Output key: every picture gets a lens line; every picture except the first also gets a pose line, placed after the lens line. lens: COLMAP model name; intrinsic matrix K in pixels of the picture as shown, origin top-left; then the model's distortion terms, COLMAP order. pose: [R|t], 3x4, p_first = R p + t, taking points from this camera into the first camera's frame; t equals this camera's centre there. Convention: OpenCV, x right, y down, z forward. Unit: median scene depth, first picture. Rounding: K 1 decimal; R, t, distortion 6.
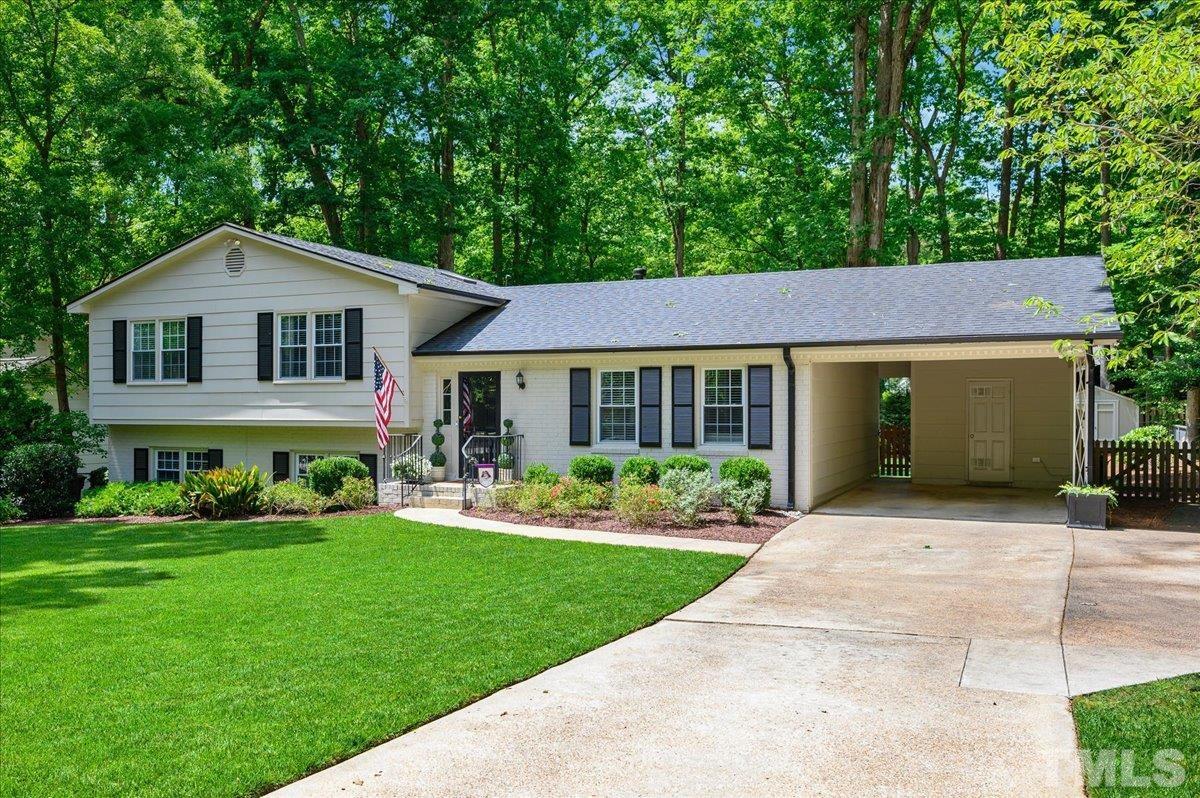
lens RADIAL K [[477.3, 0, 600.0], [0, 477.3, 399.0], [0, 0, 1]] dist [0.002056, 0.000219]
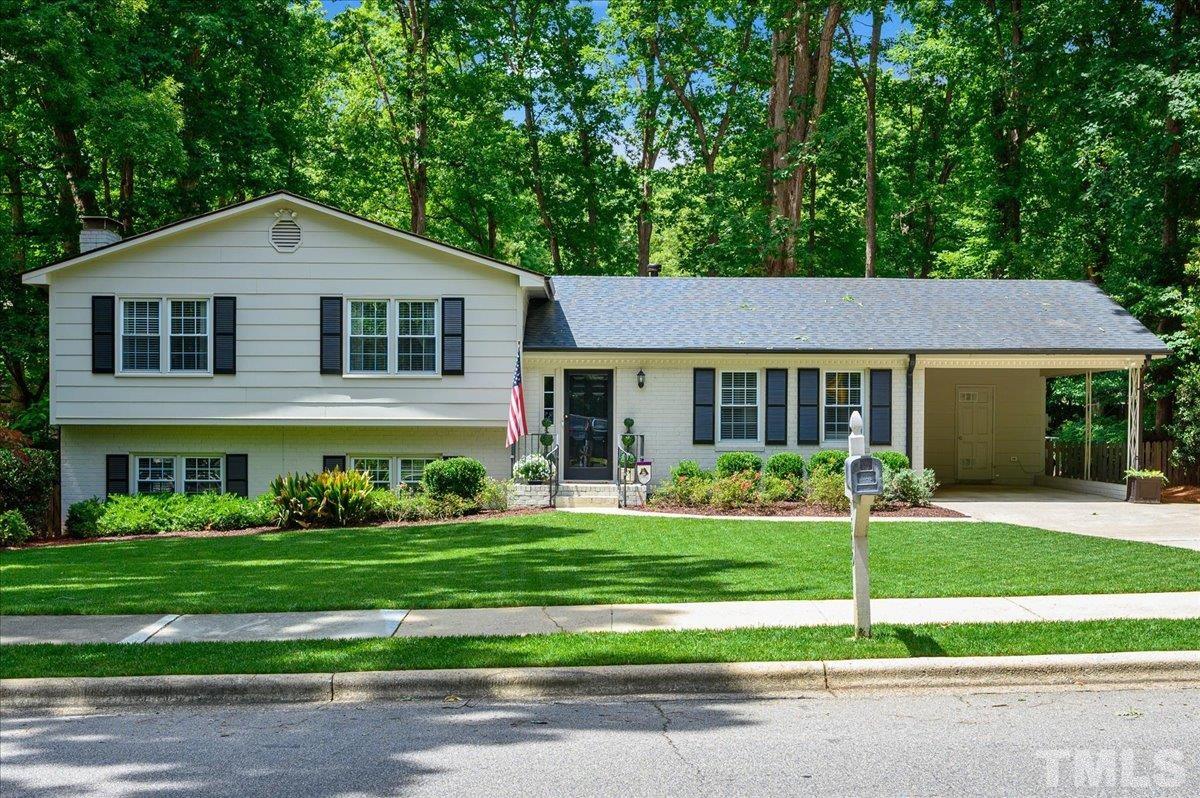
lens RADIAL K [[454.7, 0, 600.0], [0, 454.7, 399.0], [0, 0, 1]] dist [-0.001292, -0.000067]
pose [[0.977155, 0.007936, 0.212381, -0.411519], [-0.008364, 0.999964, 0.001117, 0.001692], [-0.212364, -0.002868, 0.977186, 0.087835]]
